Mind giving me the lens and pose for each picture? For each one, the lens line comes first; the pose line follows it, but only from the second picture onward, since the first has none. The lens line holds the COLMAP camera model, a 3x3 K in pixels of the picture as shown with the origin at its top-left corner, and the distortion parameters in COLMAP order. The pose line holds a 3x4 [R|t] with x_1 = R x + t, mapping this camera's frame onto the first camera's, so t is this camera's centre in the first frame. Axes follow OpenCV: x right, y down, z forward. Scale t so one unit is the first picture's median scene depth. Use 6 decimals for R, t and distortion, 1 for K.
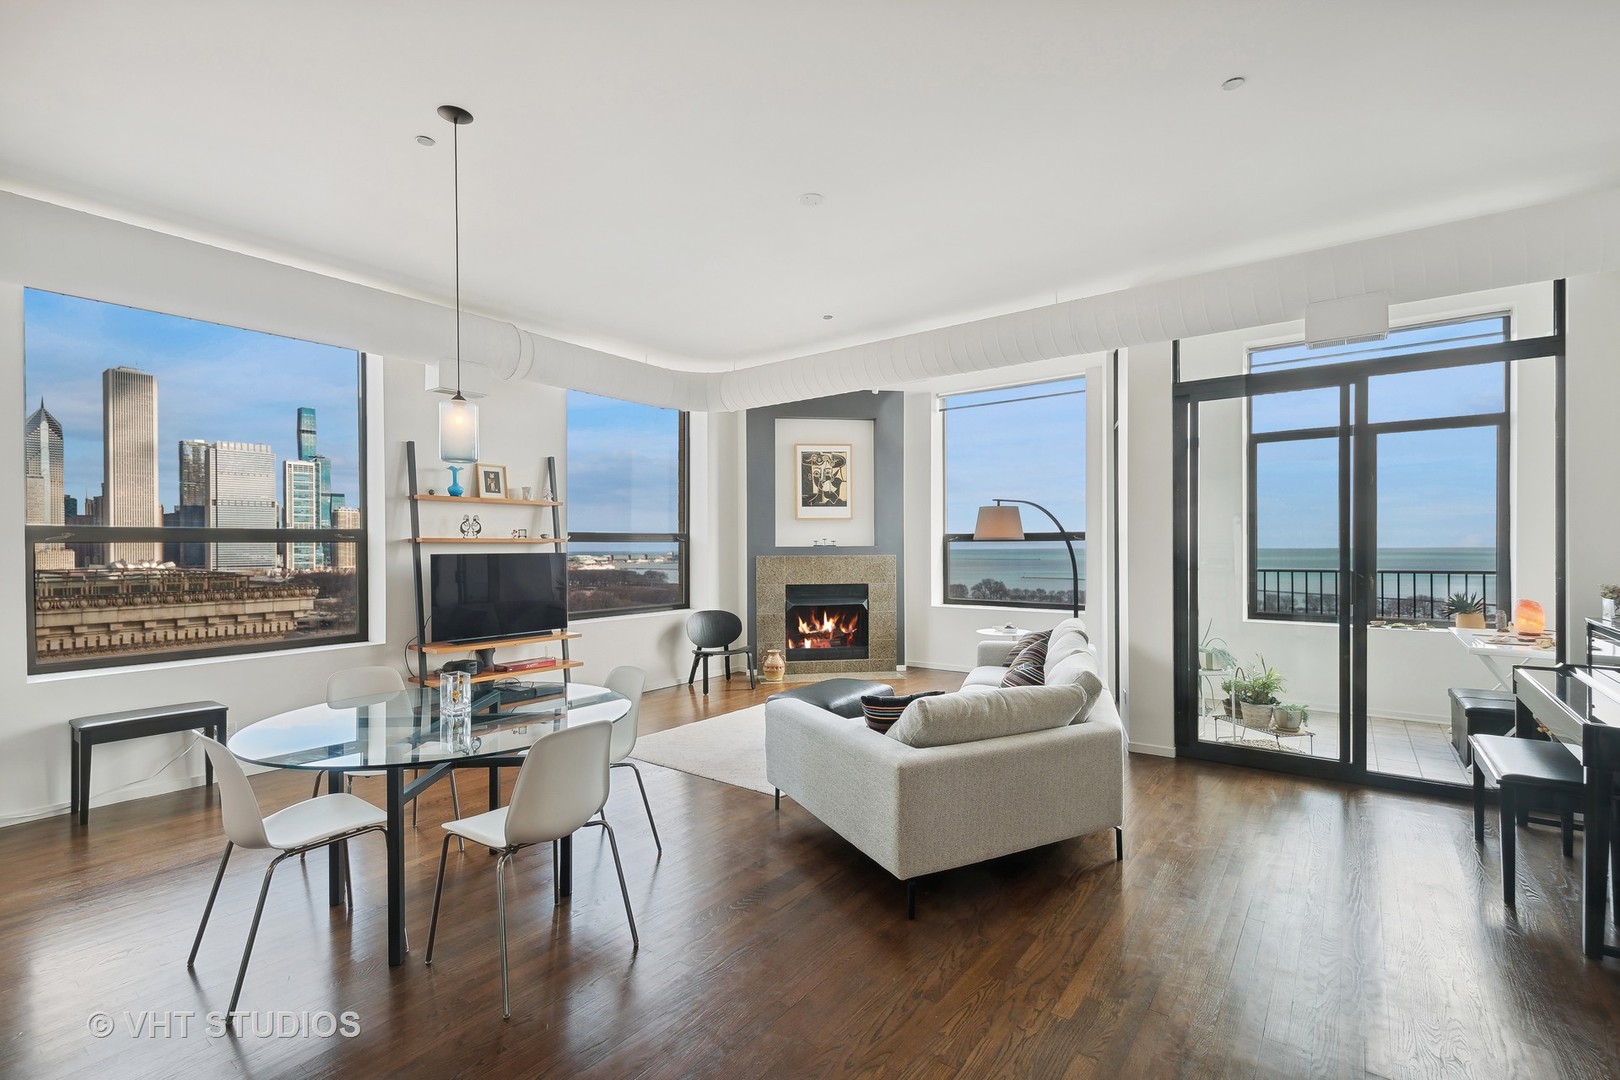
lens RADIAL K [[724.3, 0, 810.7], [0, 724.3, 548.6], [0, 0, 1]] dist [0.011273, -0.000132]
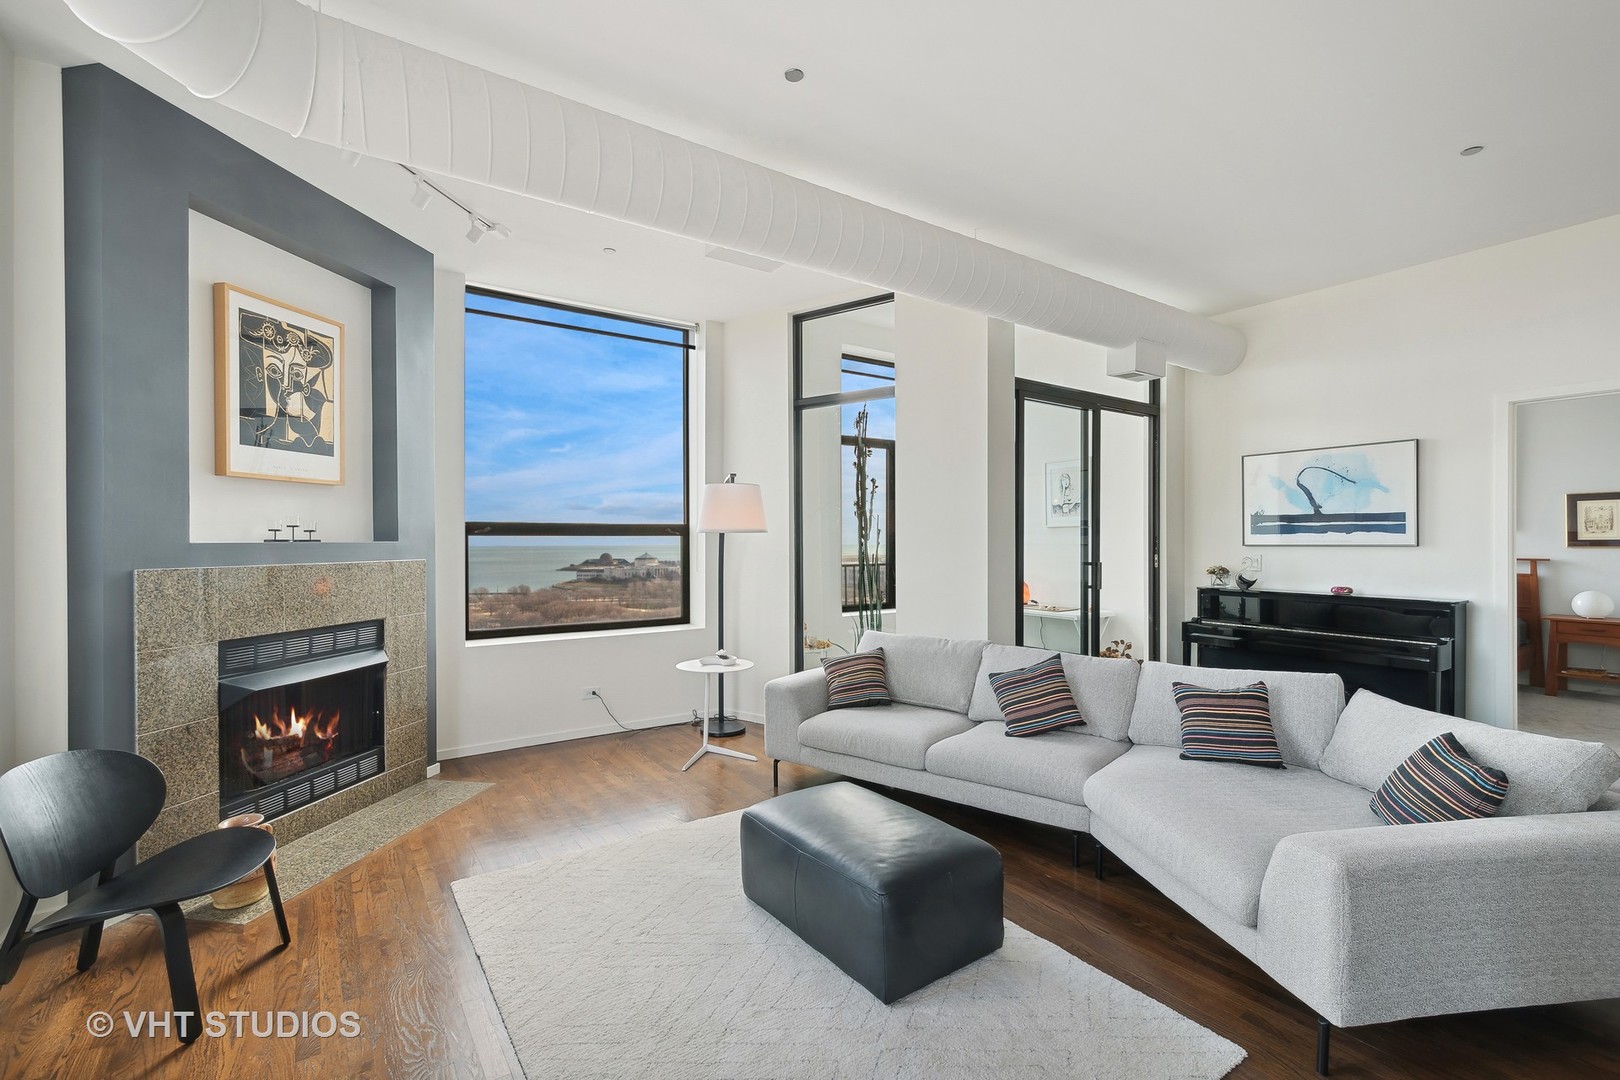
lens RADIAL K [[724.3, 0, 815.9], [0, 724.3, 538.3], [0, 0, 1]] dist [0.011273, -0.000132]
pose [[0.304426, 0.007120, 0.952509, -0.300782], [0.003208, 0.999959, -0.008500, -0.000484], [-0.952531, 0.005643, 0.304391, 0.567399]]
